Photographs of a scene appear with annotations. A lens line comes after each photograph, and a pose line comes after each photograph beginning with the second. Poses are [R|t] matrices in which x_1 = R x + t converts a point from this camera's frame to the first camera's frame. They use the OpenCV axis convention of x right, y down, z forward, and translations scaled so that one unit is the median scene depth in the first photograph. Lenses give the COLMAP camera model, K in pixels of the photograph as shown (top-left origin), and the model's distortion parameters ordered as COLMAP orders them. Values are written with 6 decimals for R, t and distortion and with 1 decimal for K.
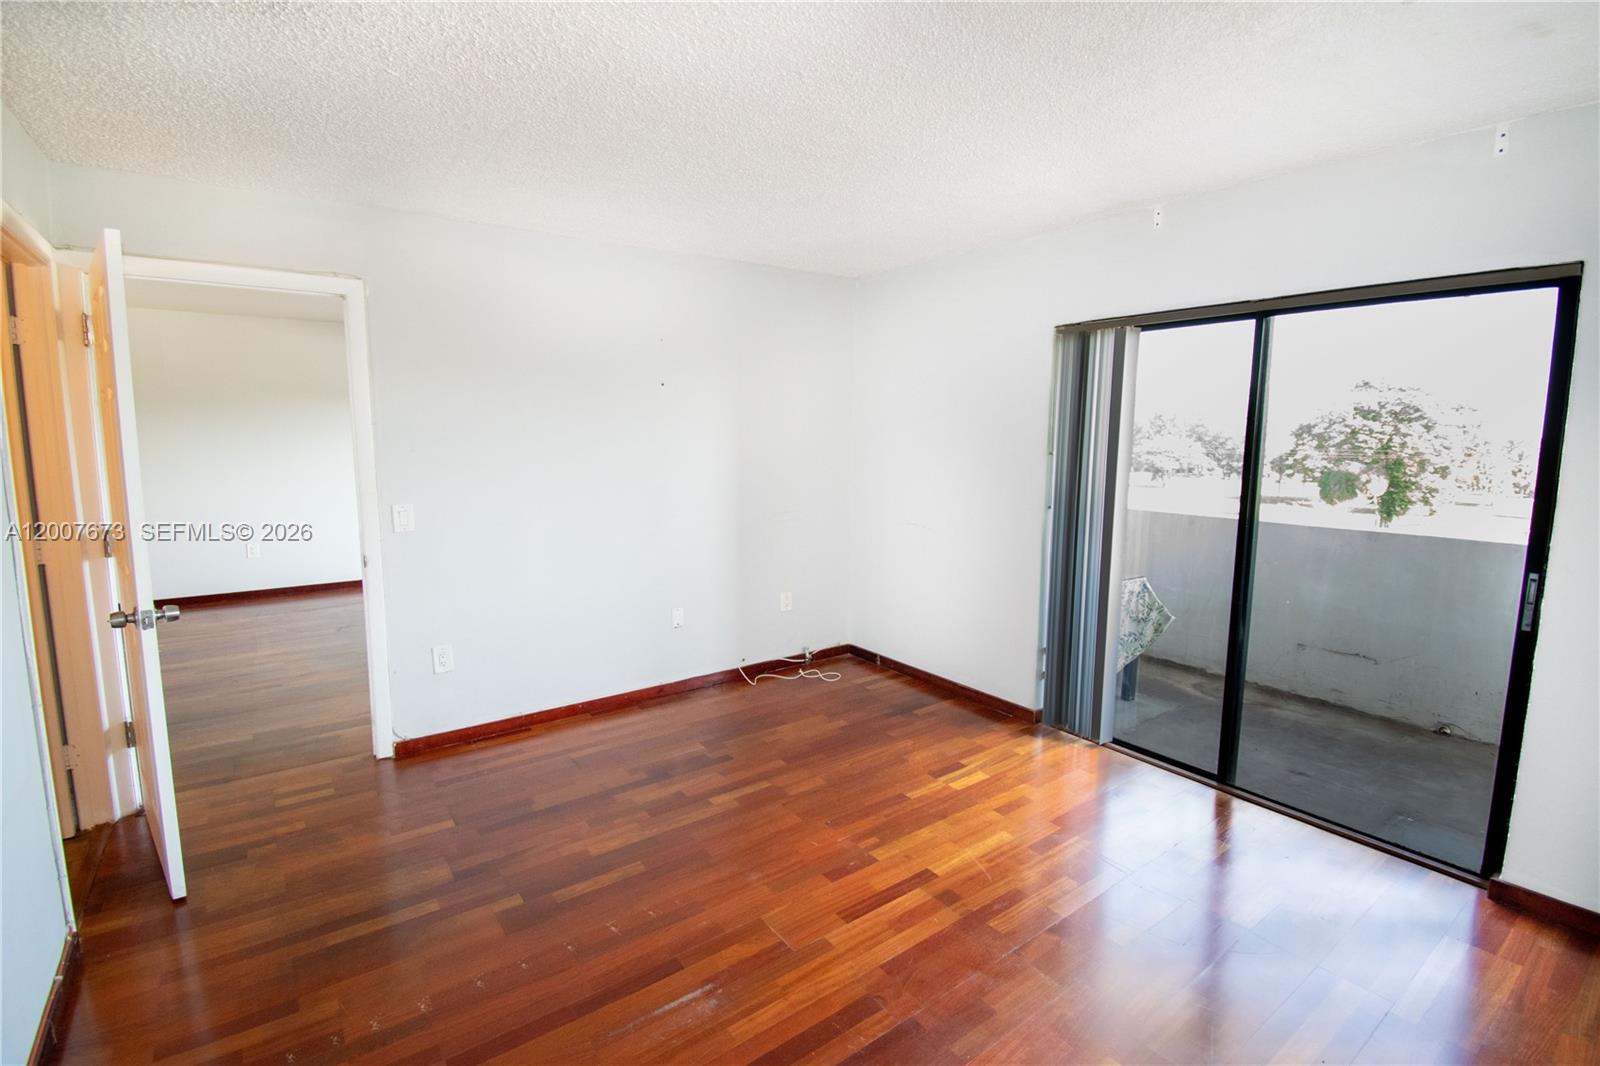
lens RADIAL K [[719.0, 0, 800.0], [0, 719.0, 533.0], [0, 0, 1]] dist [-0.019549, -0.000148]
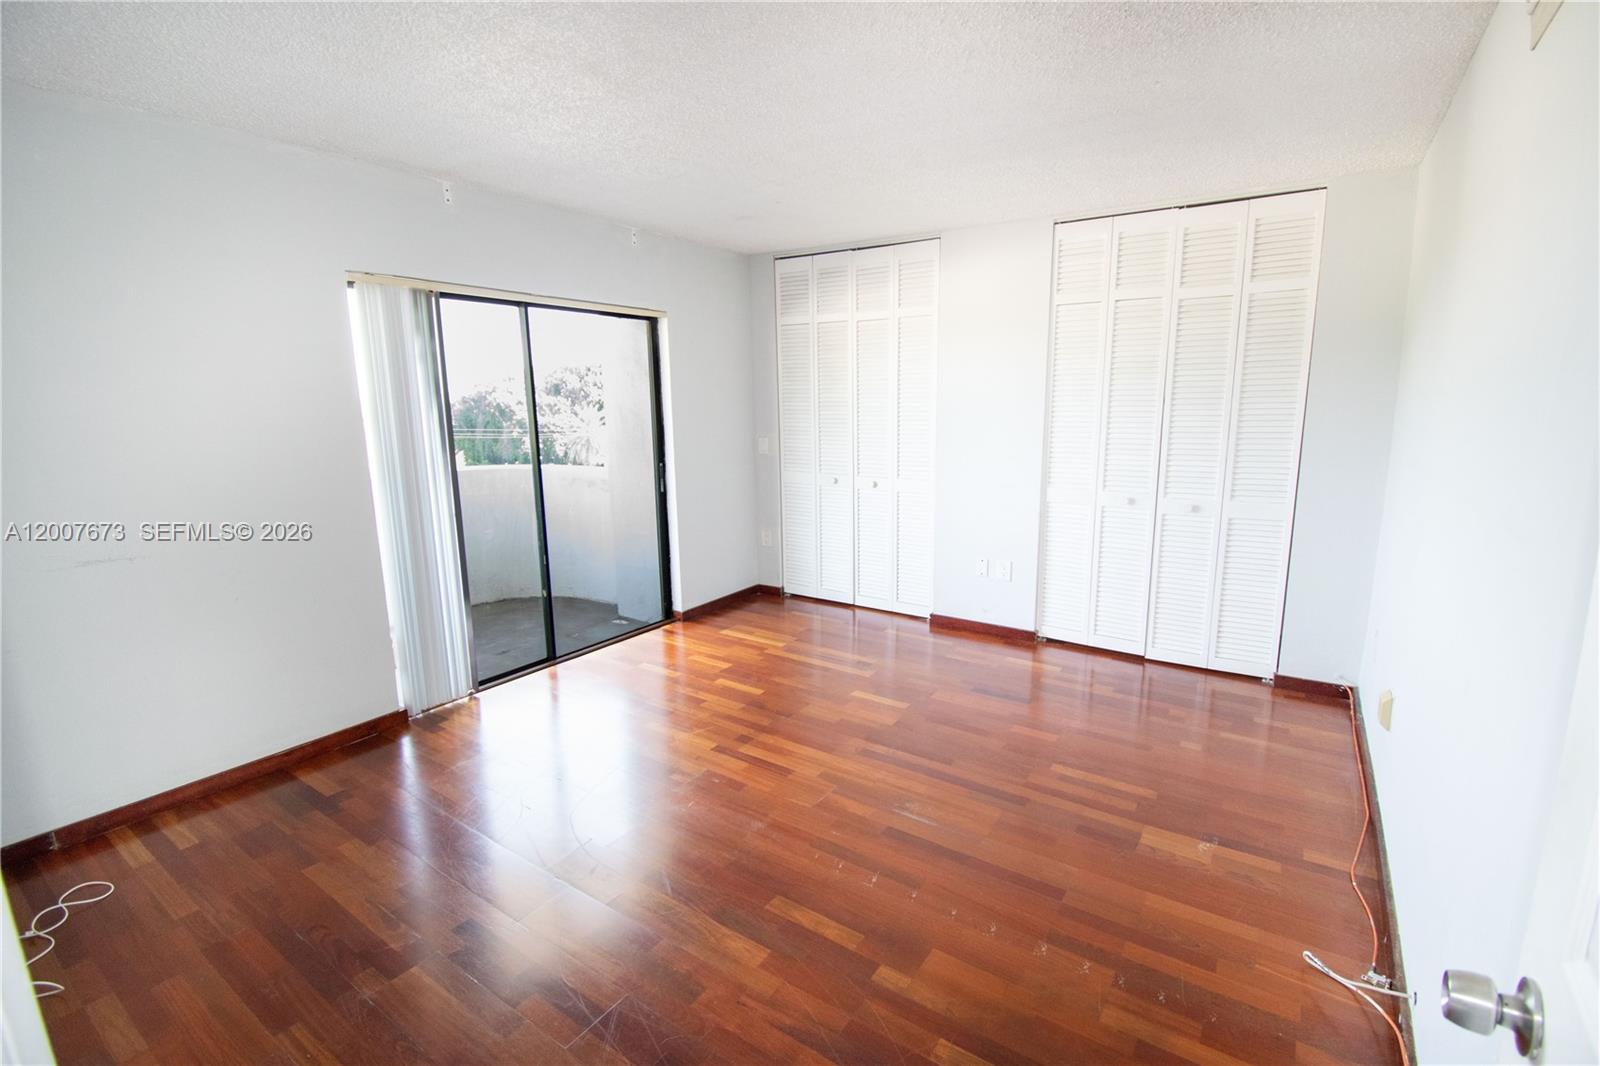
lens RADIAL K [[744.3, 0, 800.0], [0, 744.3, 533.0], [0, 0, 1]] dist [0.001636, -0.000083]
pose [[-0.337482, -0.171671, 0.925546, -0.996760], [0.136352, 0.963945, 0.228511, -0.163645], [-0.931404, 0.203318, -0.301906, 1.165428]]
